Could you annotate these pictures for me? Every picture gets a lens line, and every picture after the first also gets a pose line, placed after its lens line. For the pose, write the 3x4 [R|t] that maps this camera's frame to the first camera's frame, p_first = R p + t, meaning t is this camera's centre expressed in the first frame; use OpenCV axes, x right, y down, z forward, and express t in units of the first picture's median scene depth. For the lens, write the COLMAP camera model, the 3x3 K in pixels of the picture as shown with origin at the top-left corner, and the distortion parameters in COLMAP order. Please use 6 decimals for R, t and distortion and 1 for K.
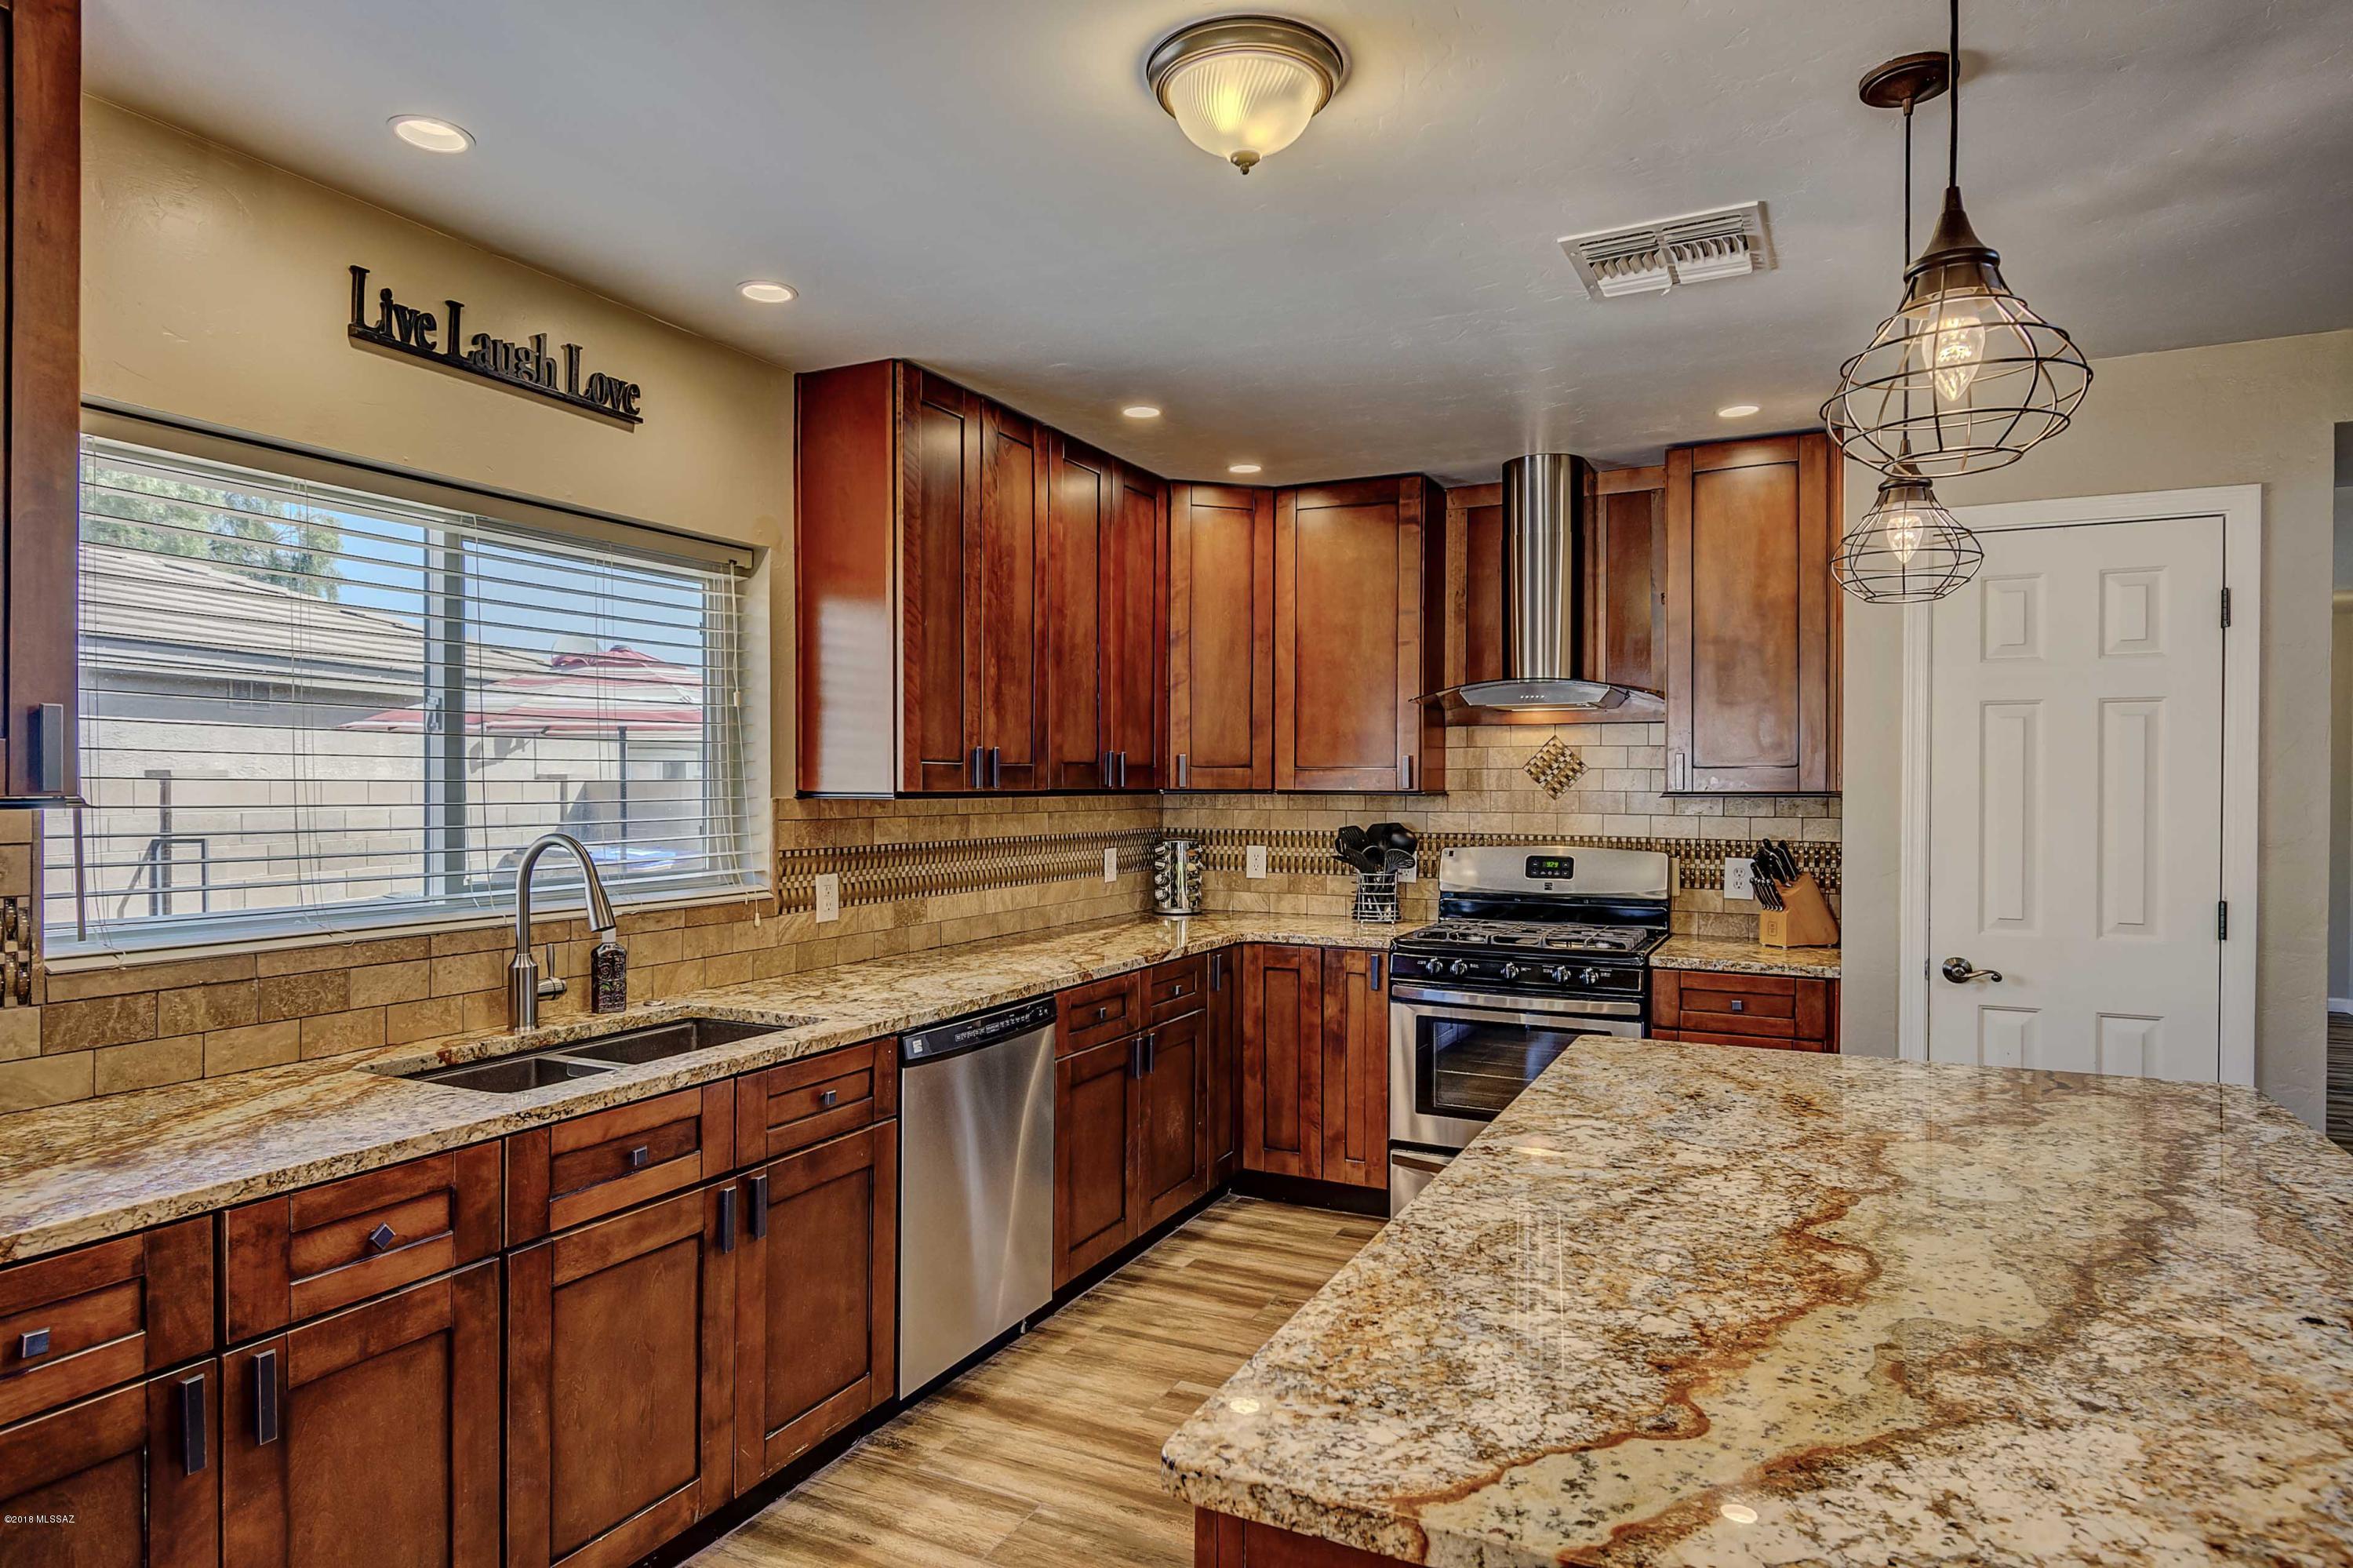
lens RADIAL K [[1320.6, 0, 1183.8], [0, 1320.6, 800.0], [0, 0, 1]] dist [0.000249, -0.007542]
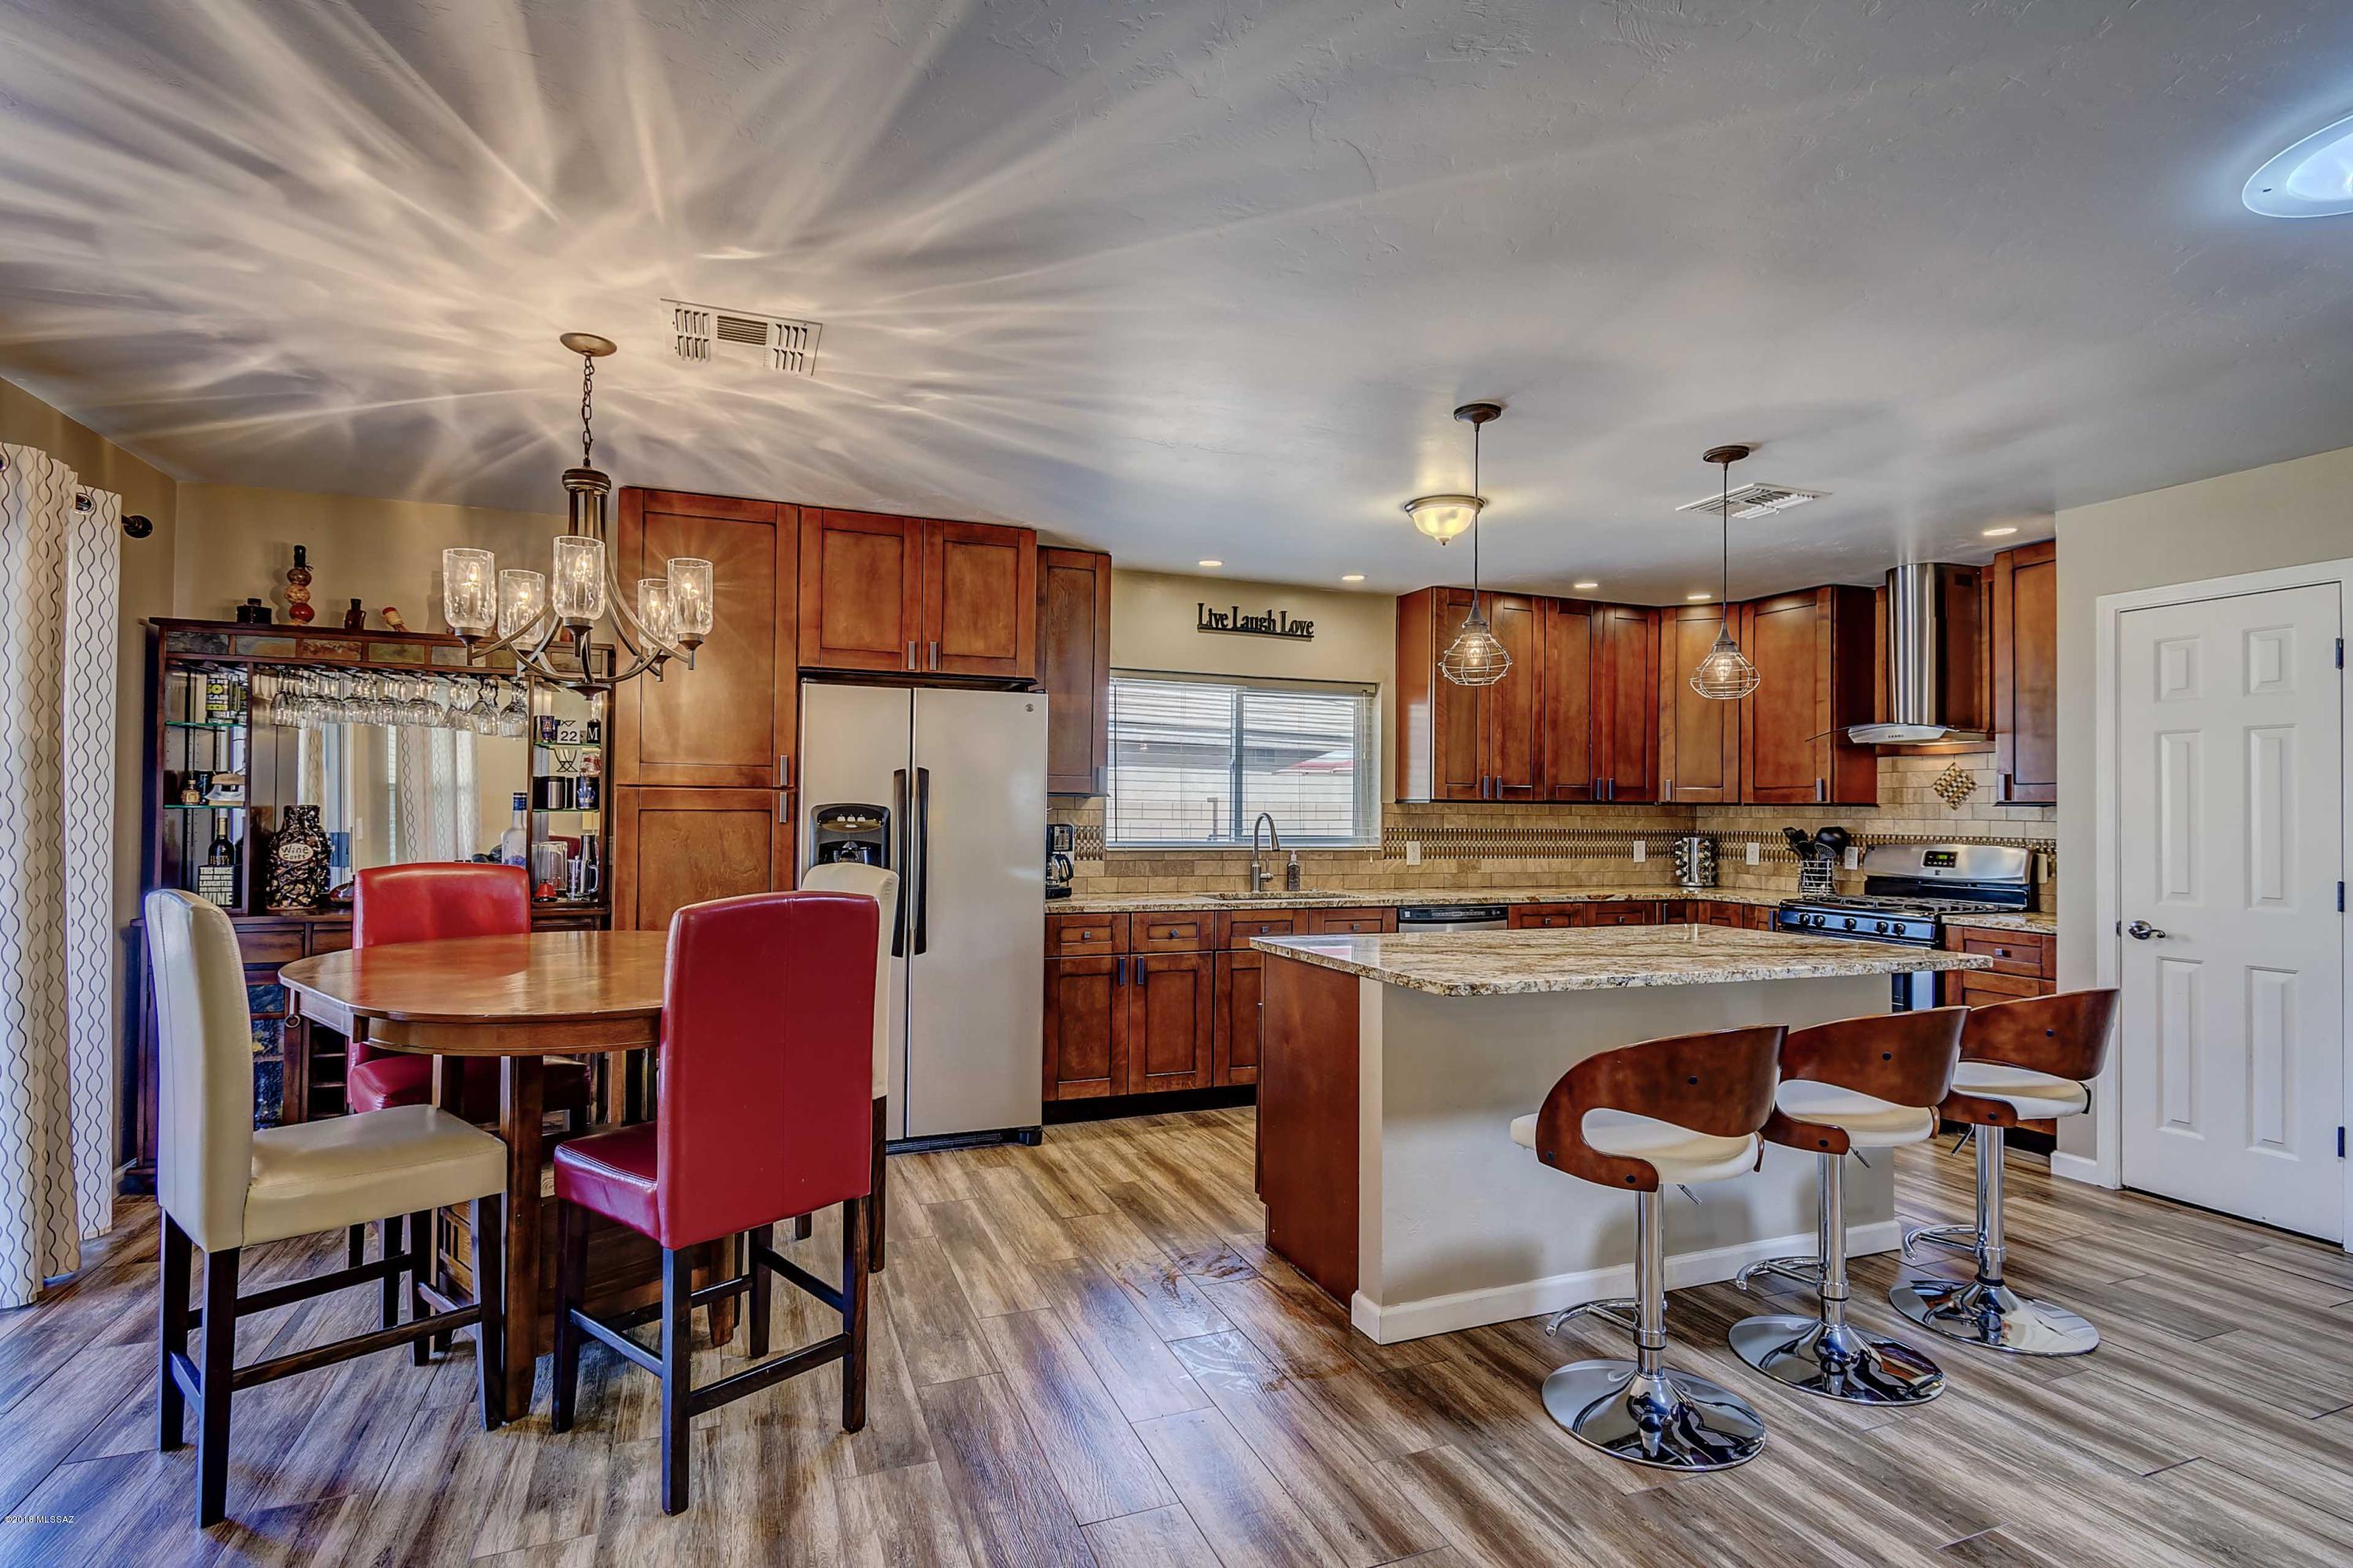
lens RADIAL K [[1146.9, 0, 1168.2], [0, 1146.9, 794.6], [0, 0, 1]] dist [0.005123, -0.000114]
pose [[0.734716, -0.004989, -0.678356, 0.520557], [-0.016867, 0.999529, -0.025619, 0.029658], [0.678165, 0.030265, 0.734287, -0.433487]]
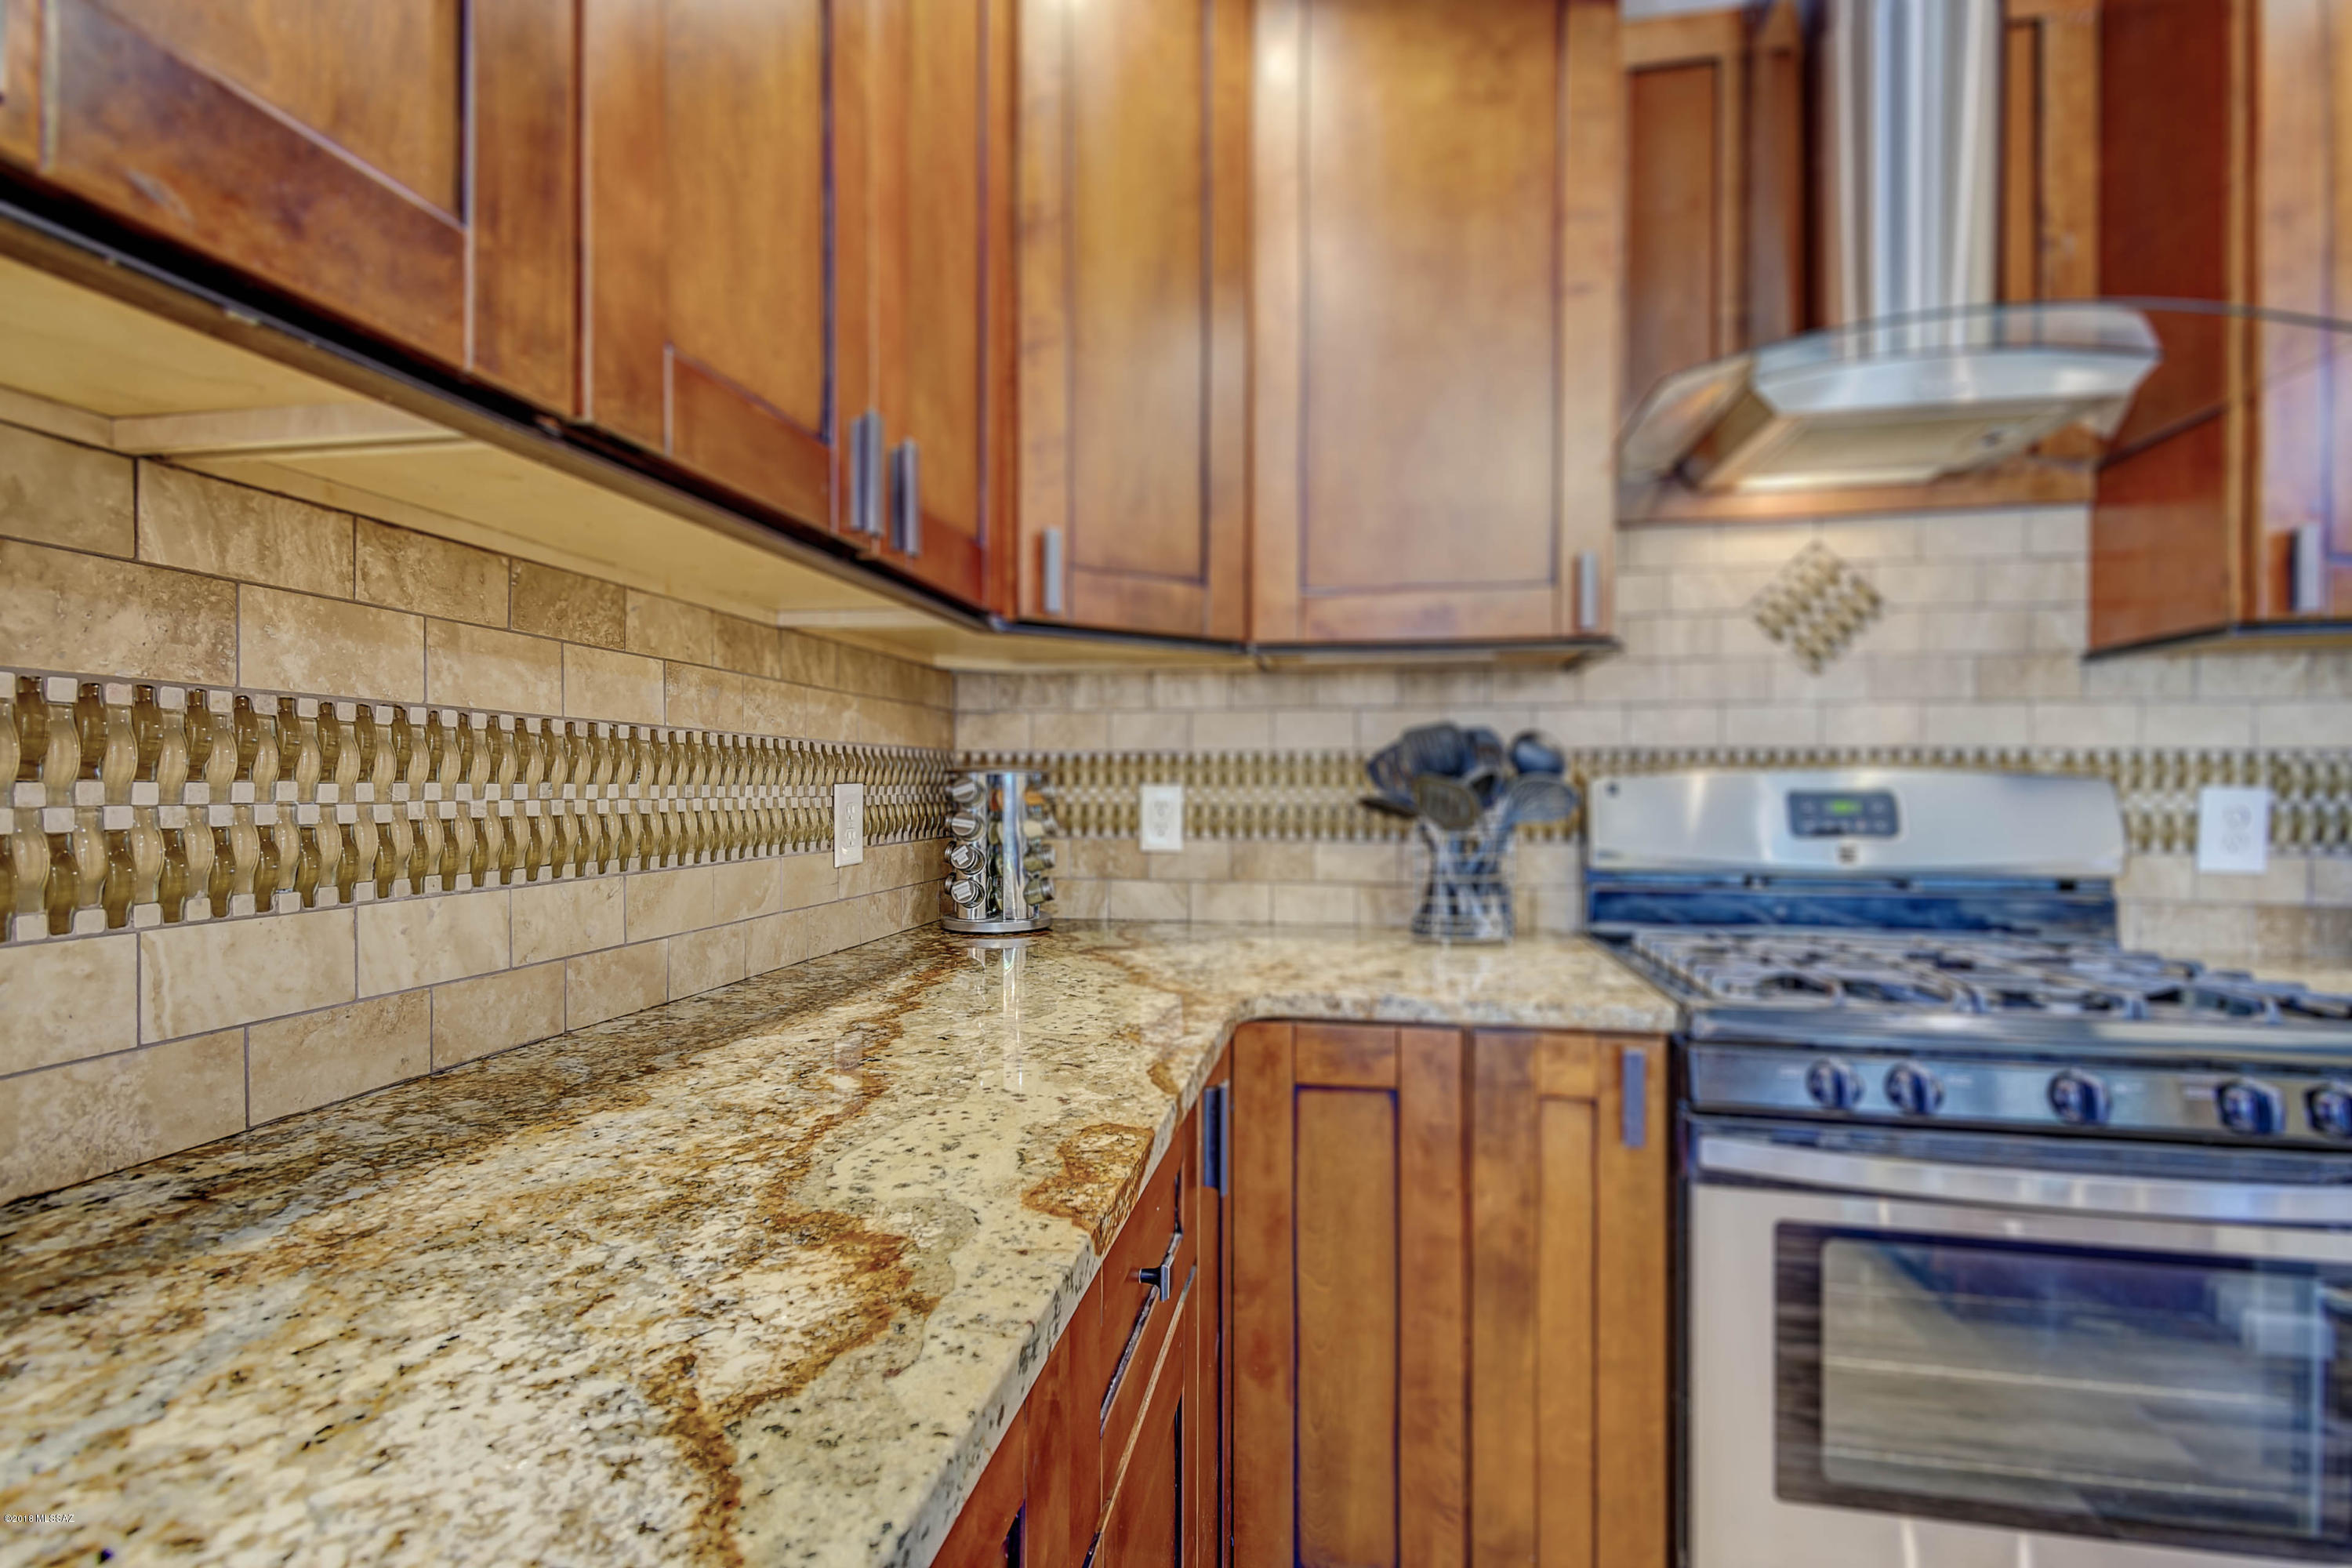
lens RADIAL K [[1050.5, 0, 1182.2], [0, 1050.5, 793.1], [0, 0, 1]] dist [0.016034, -0.004230]
pose [[0.959832, -0.001989, 0.280570, -0.054156], [0.003970, 0.999971, -0.006491, 0.047537], [-0.280549, 0.007345, 0.959812, 0.742200]]
